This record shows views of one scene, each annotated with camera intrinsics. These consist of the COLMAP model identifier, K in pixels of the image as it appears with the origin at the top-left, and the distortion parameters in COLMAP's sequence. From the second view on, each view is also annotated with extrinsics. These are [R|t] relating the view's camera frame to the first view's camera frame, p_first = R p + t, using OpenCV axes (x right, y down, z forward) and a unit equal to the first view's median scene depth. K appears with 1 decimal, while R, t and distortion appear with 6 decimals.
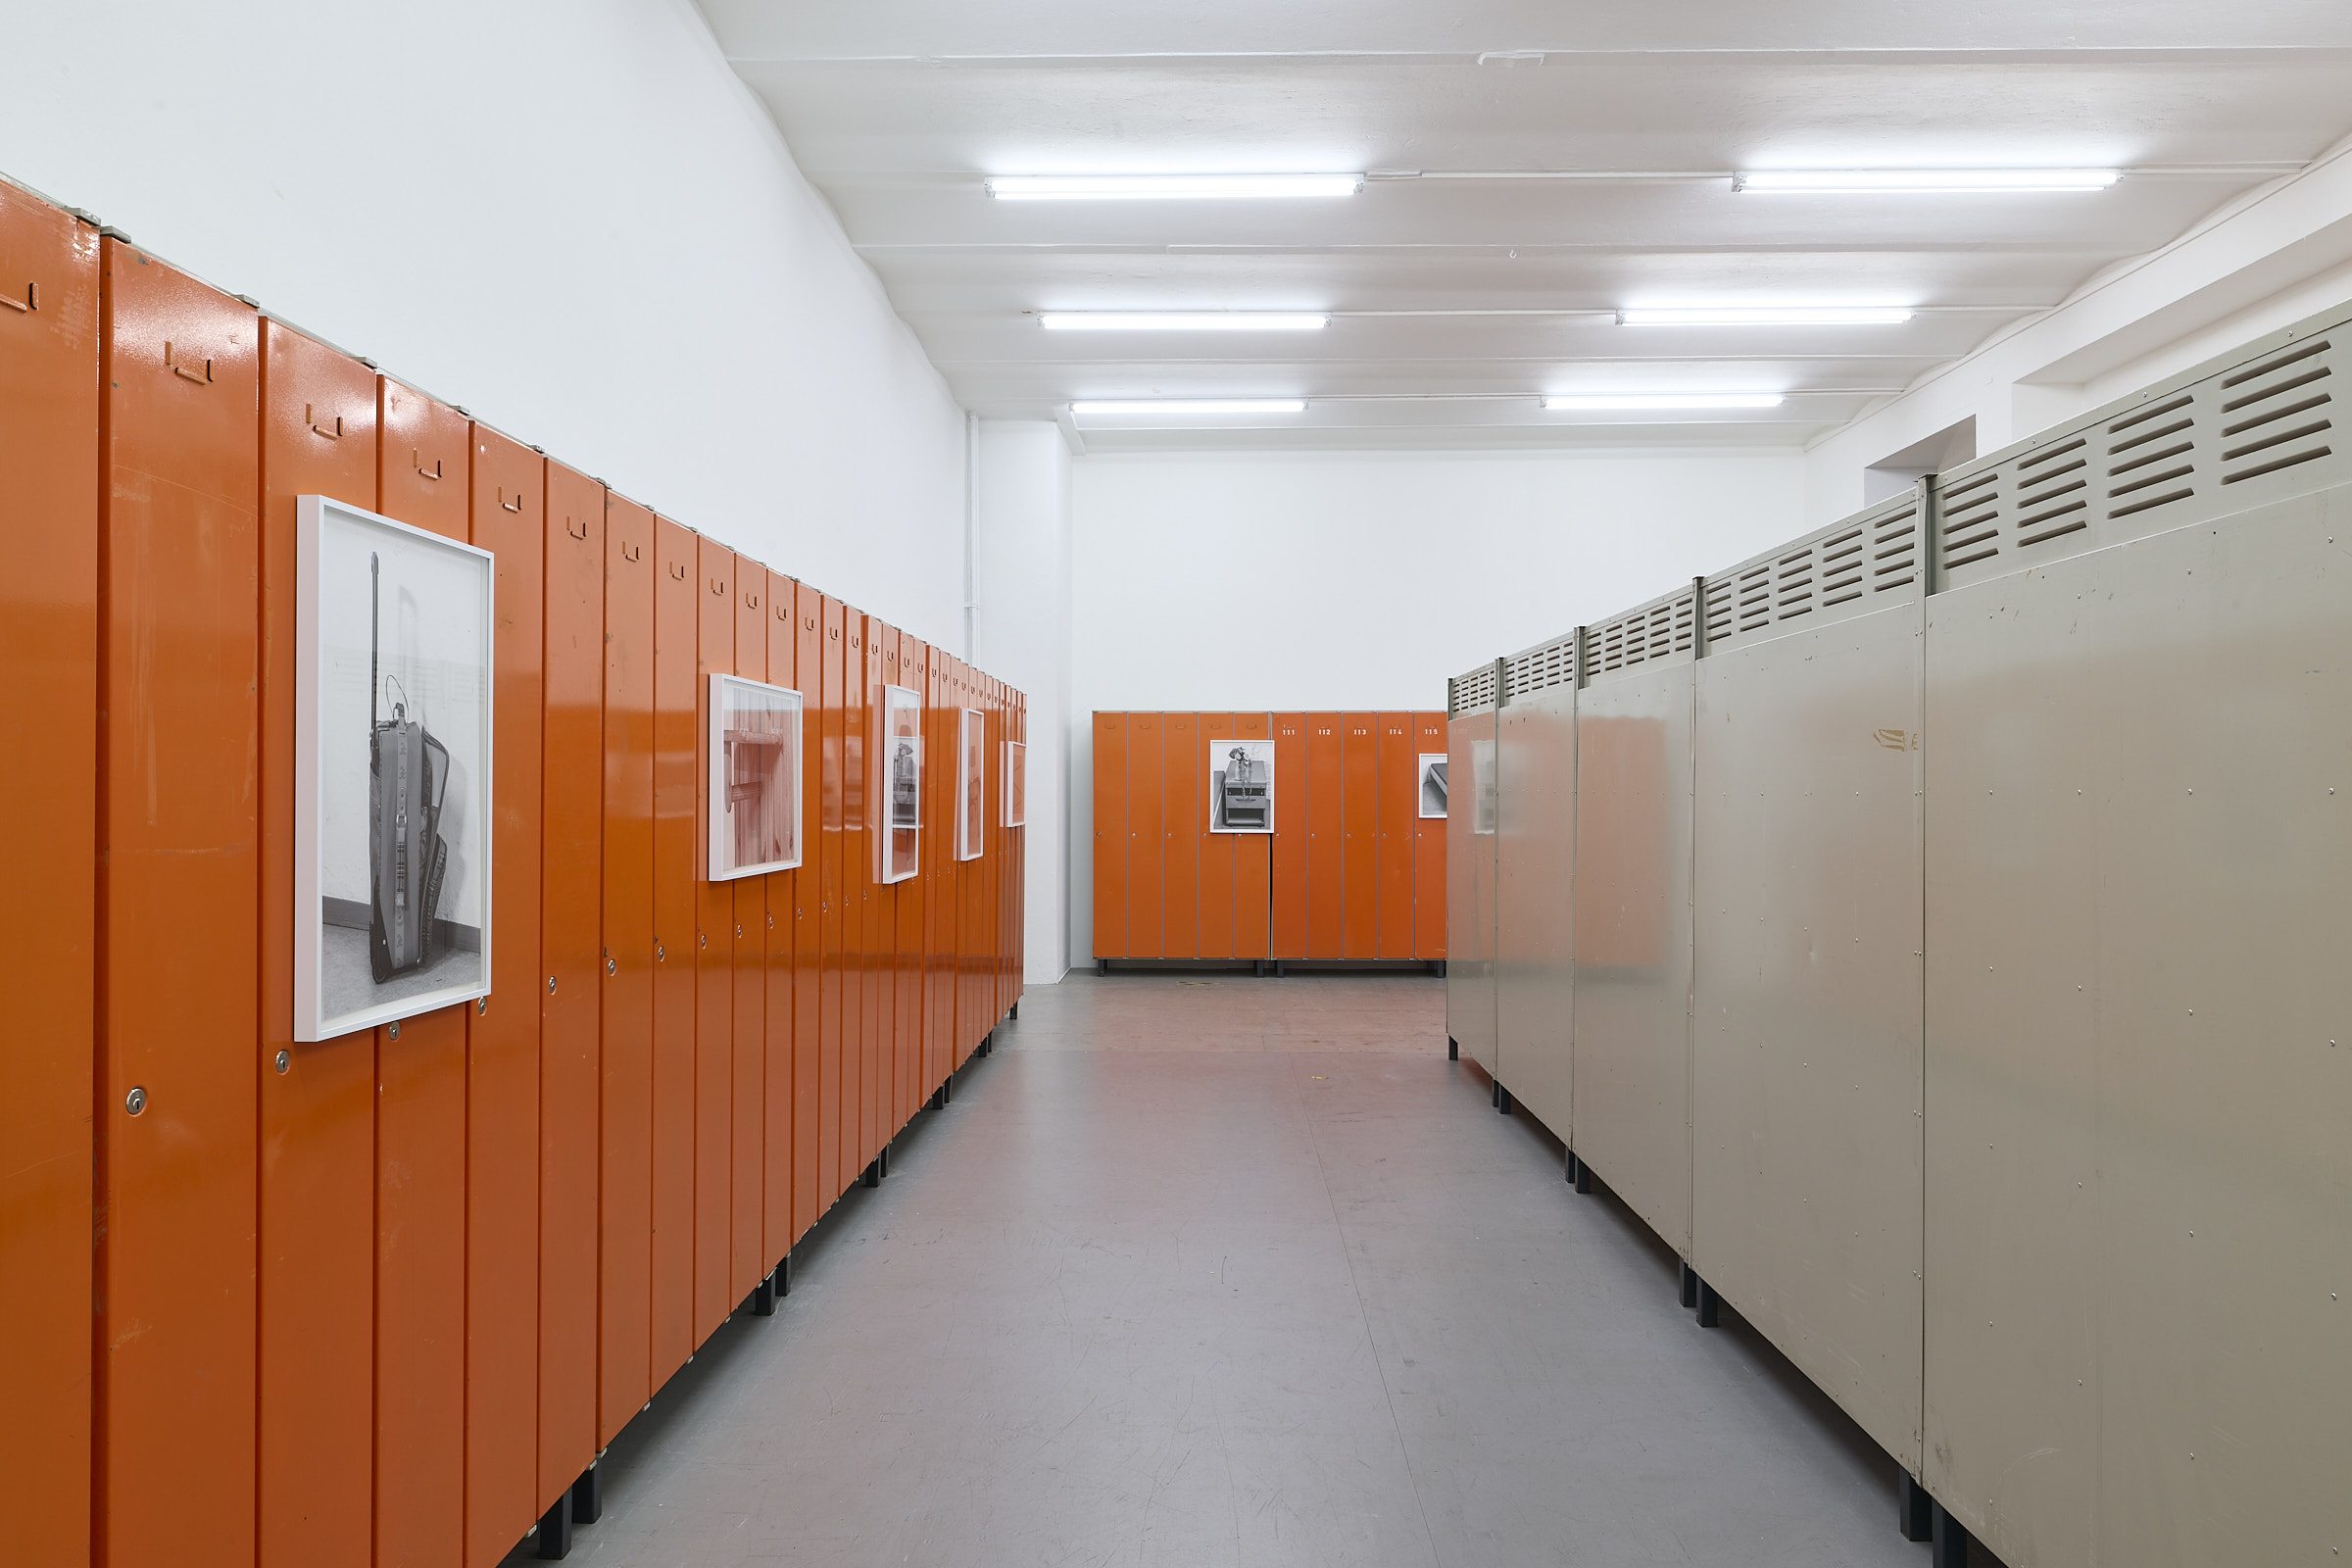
lens RADIAL K [[1577.9, 0, 1176.0], [0, 1577.9, 784.0], [0, 0, 1]] dist [0.000845, 0.000362]
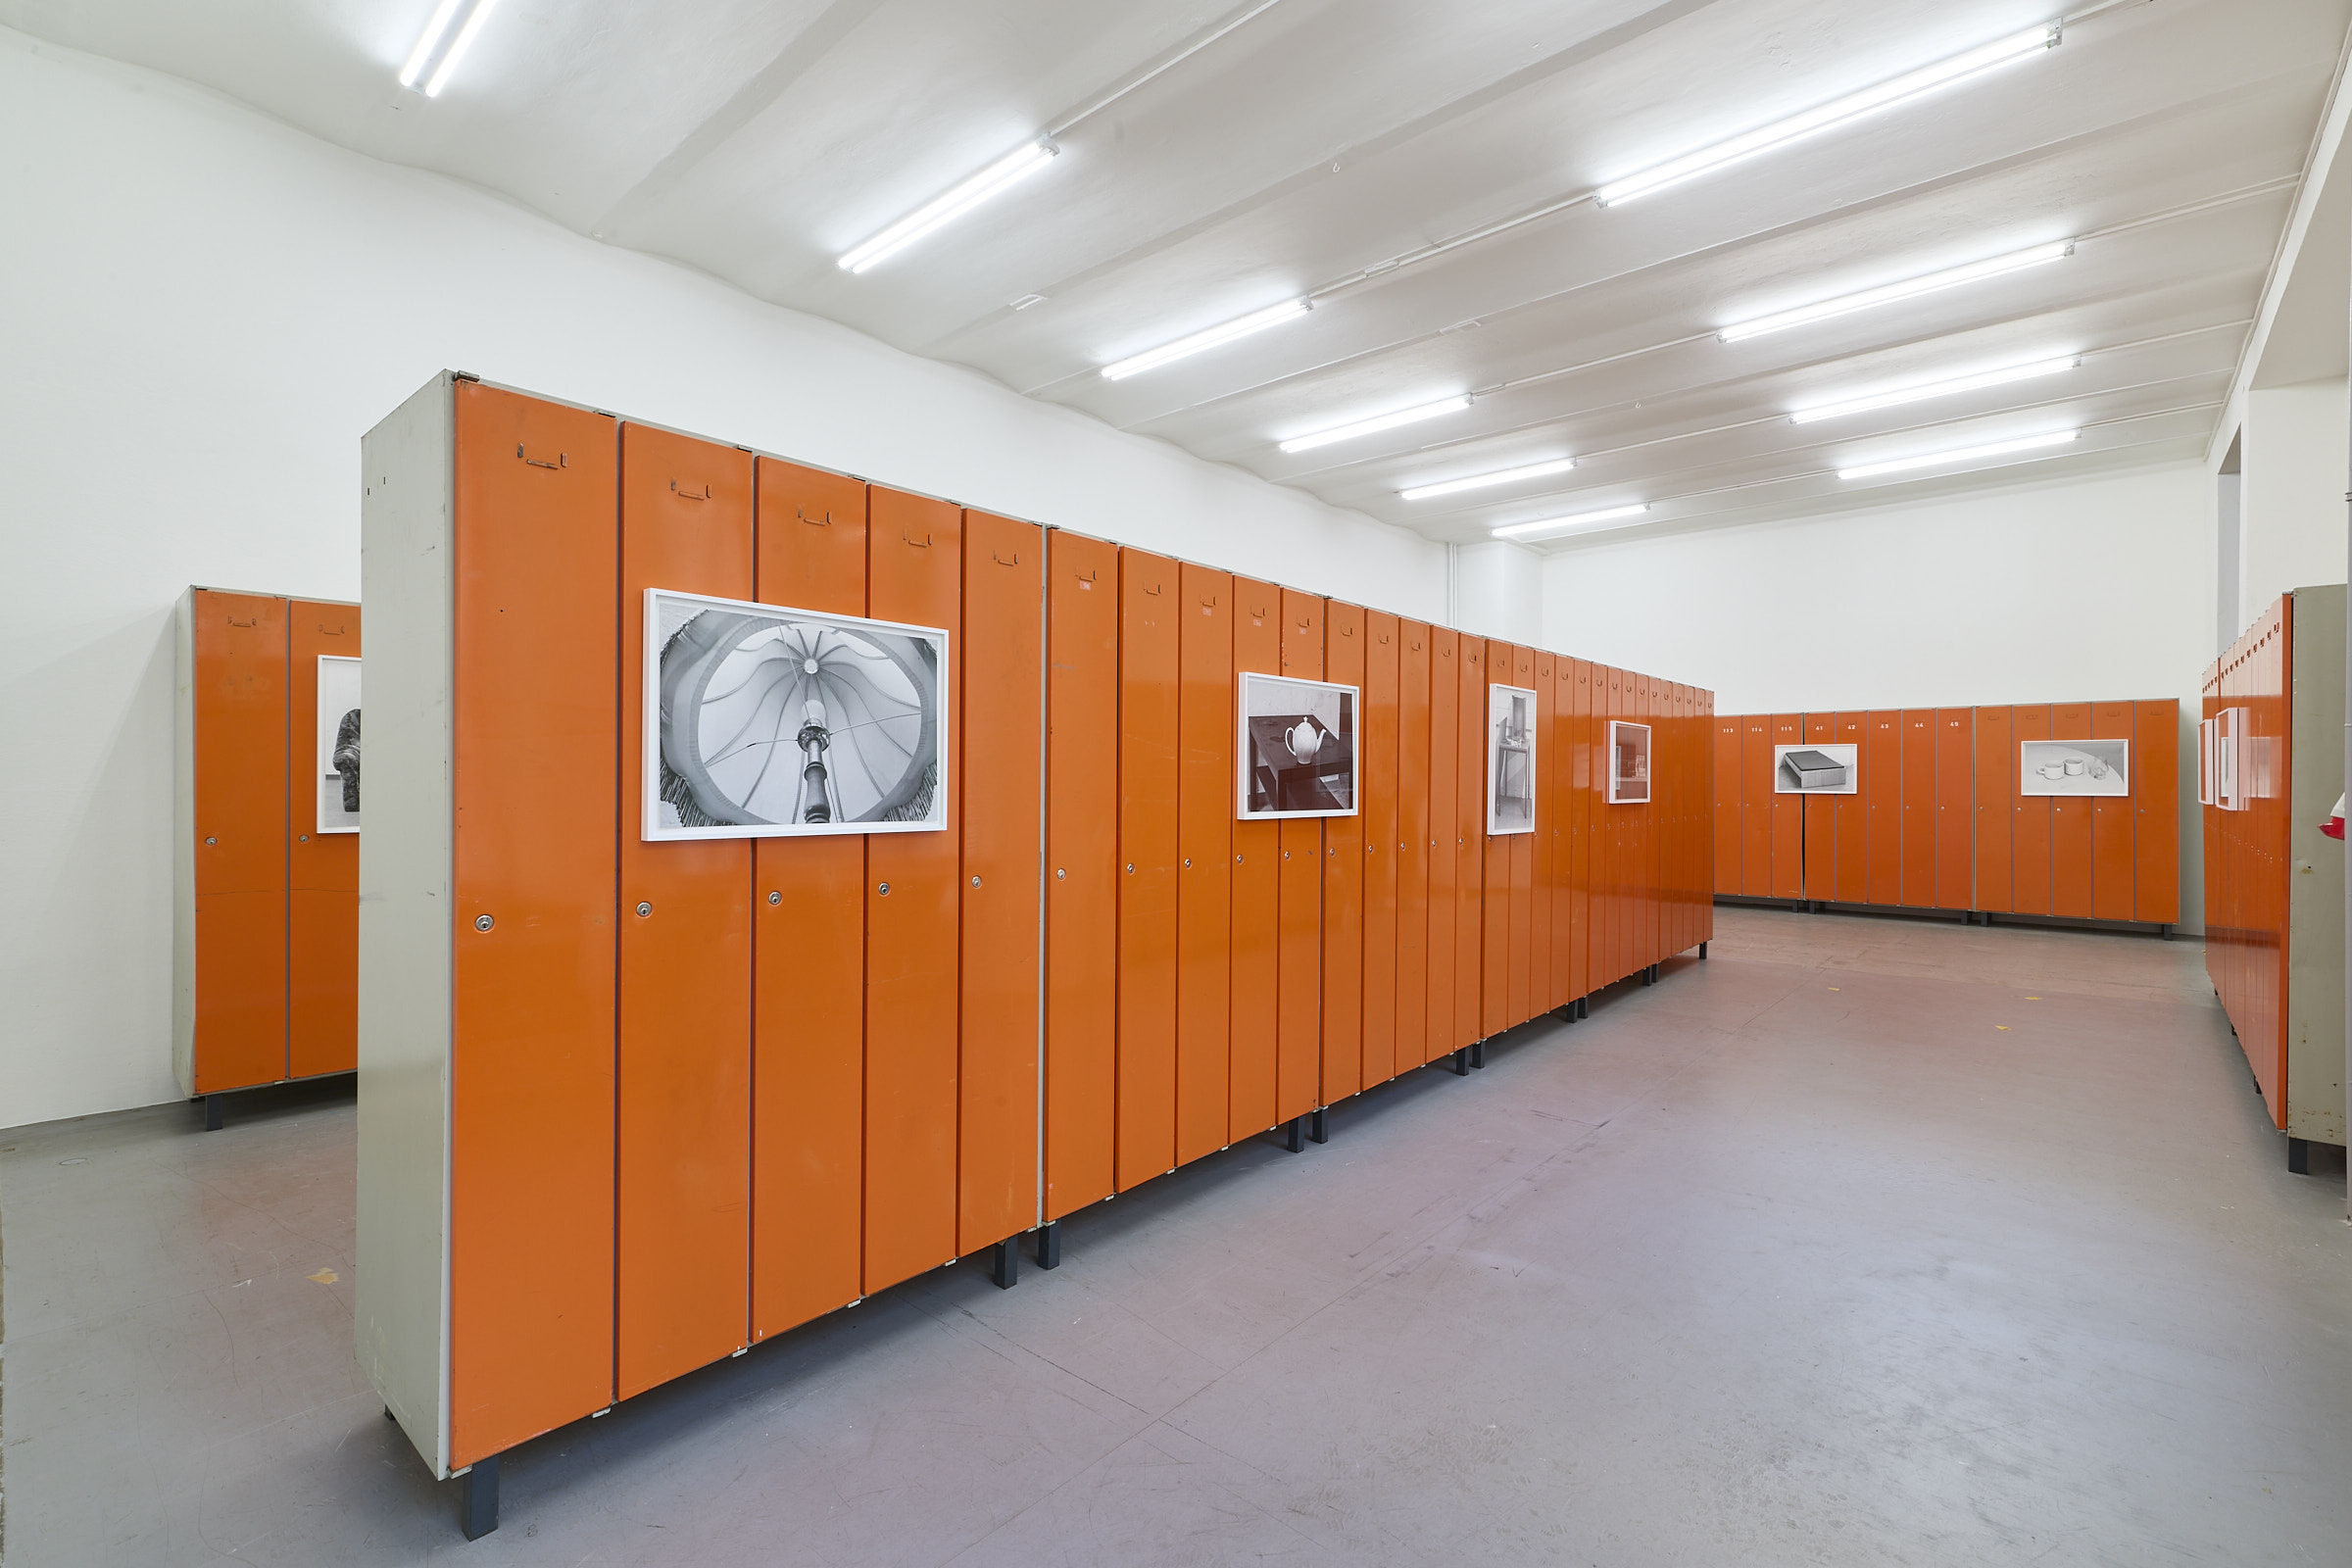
lens RADIAL K [[1031.6, 0, 1176.0], [0, 1031.6, 784.0], [0, 0, 1]] dist [0.002055, -0.000106]
pose [[0.767948, 0.003930, -0.640500, 0.326130], [0.006085, 0.999891, 0.013432, -0.001129], [0.640483, -0.014212, 0.767841, -0.007090]]
